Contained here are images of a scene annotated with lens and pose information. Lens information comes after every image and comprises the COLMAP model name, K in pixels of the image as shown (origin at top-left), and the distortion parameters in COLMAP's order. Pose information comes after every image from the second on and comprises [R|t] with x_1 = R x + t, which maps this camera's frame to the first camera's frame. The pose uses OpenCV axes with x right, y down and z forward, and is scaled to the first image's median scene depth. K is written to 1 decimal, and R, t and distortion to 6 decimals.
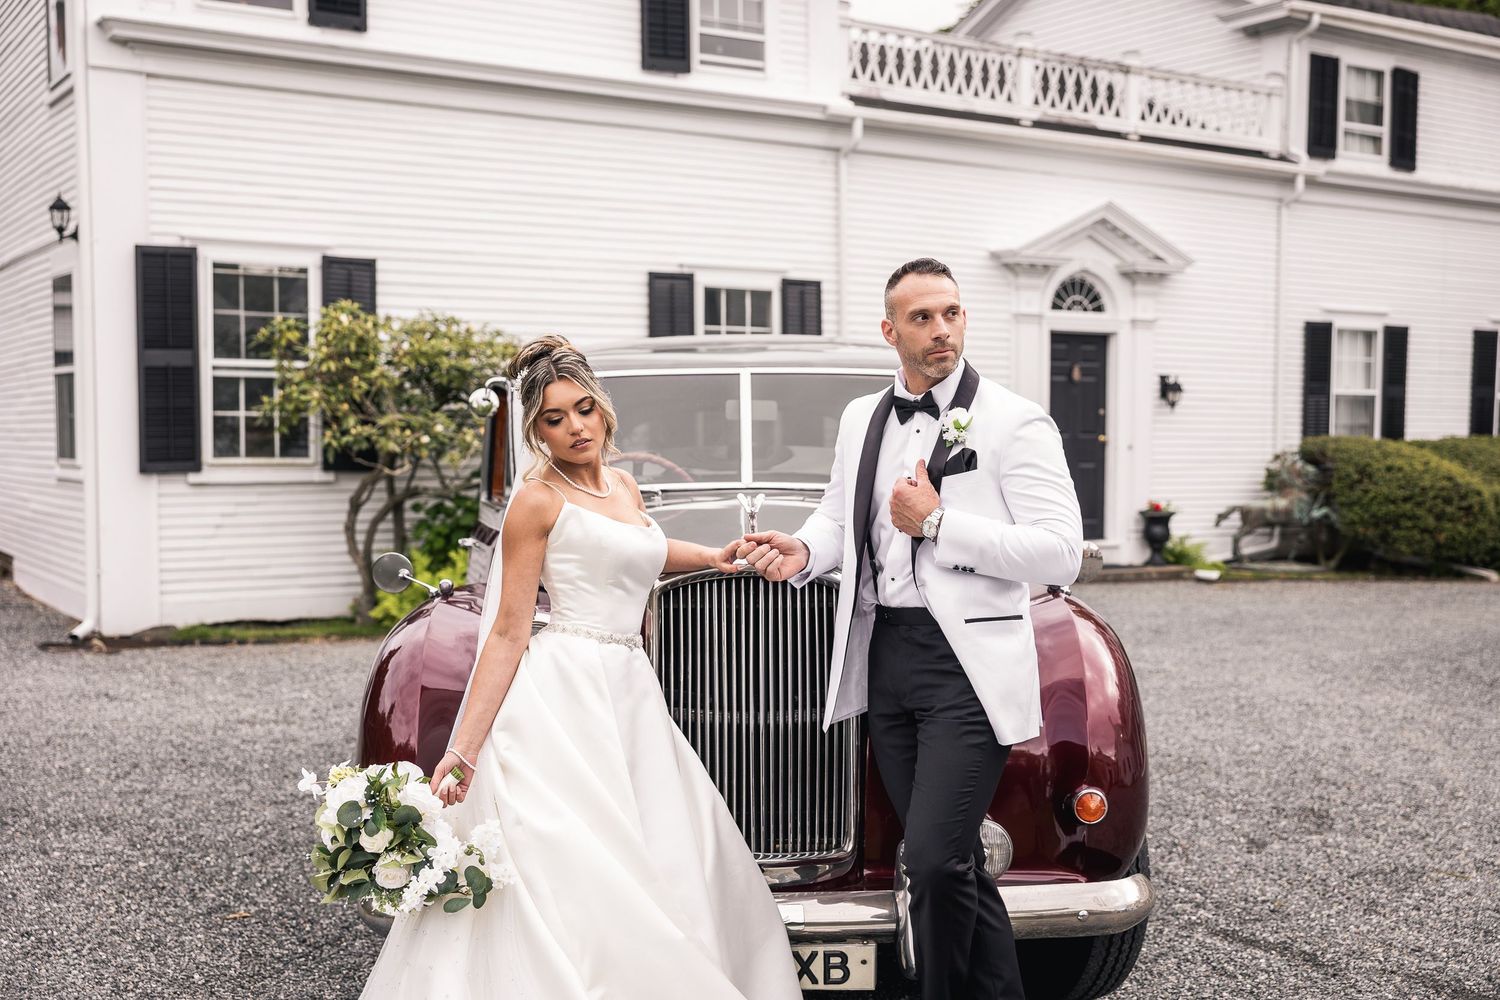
lens RADIAL K [[1749.9, 0, 750.0], [0, 1749.9, 500.0], [0, 0, 1]] dist [0.013726, -0.012553]
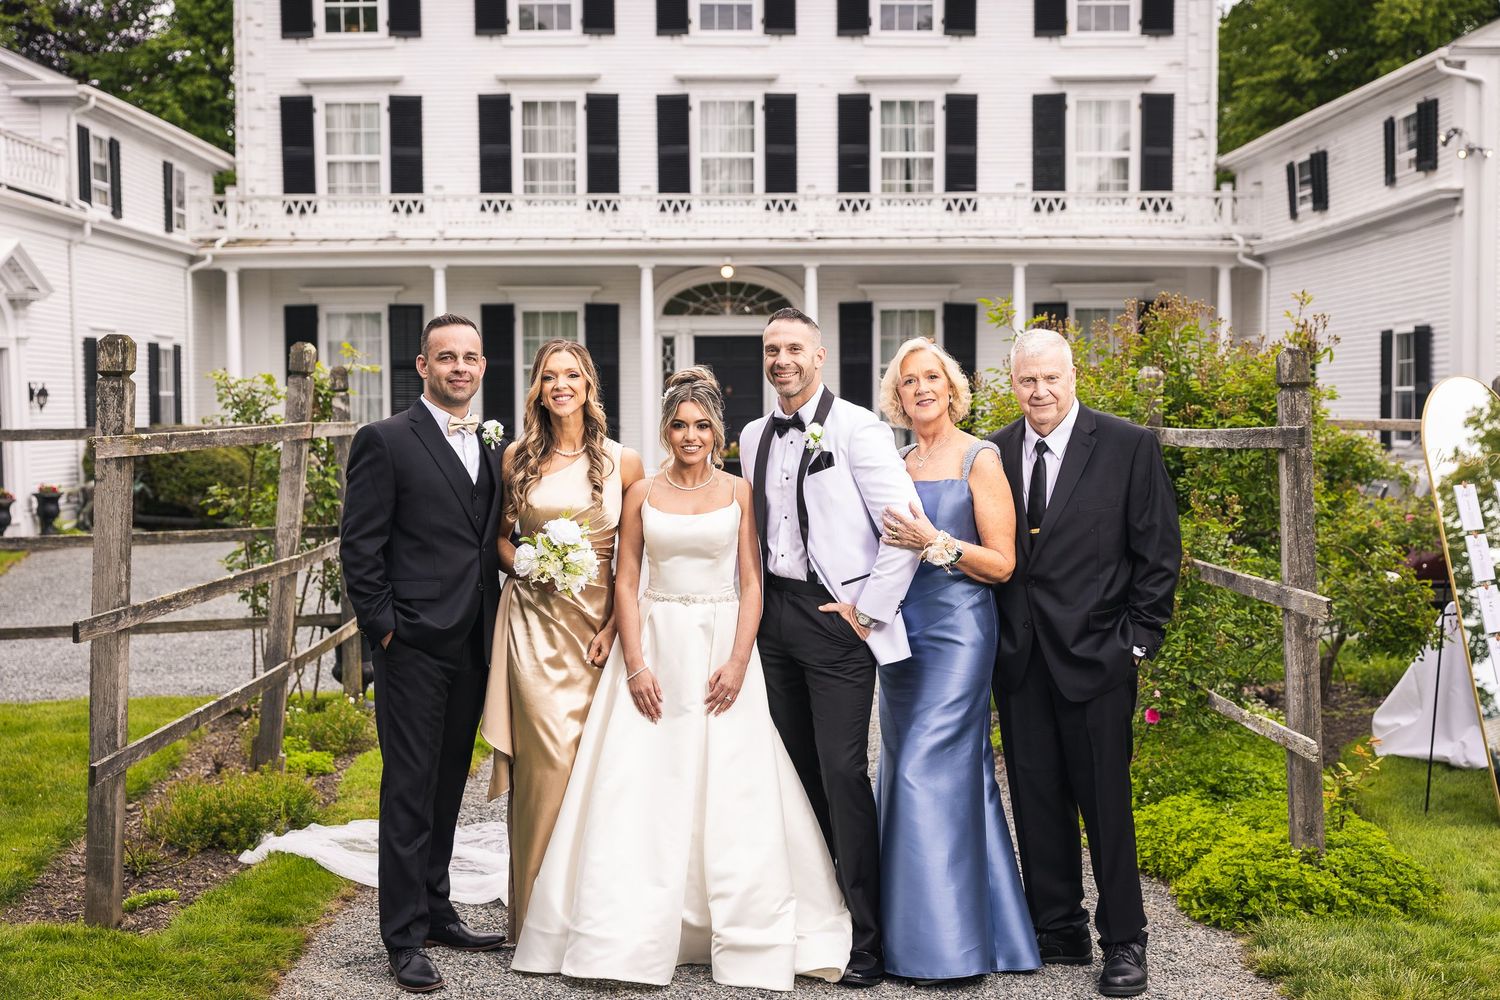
lens RADIAL K [[1976.9, 0, 750.0], [0, 1976.9, 500.0], [0, 0, 1]] dist [-0.027923, -0.044399]
pose [[0.522705, -0.062444, 0.850224, -0.703573], [0.056674, 0.997653, 0.038429, -0.014189], [-0.850628, 0.028099, 0.525017, -0.155511]]
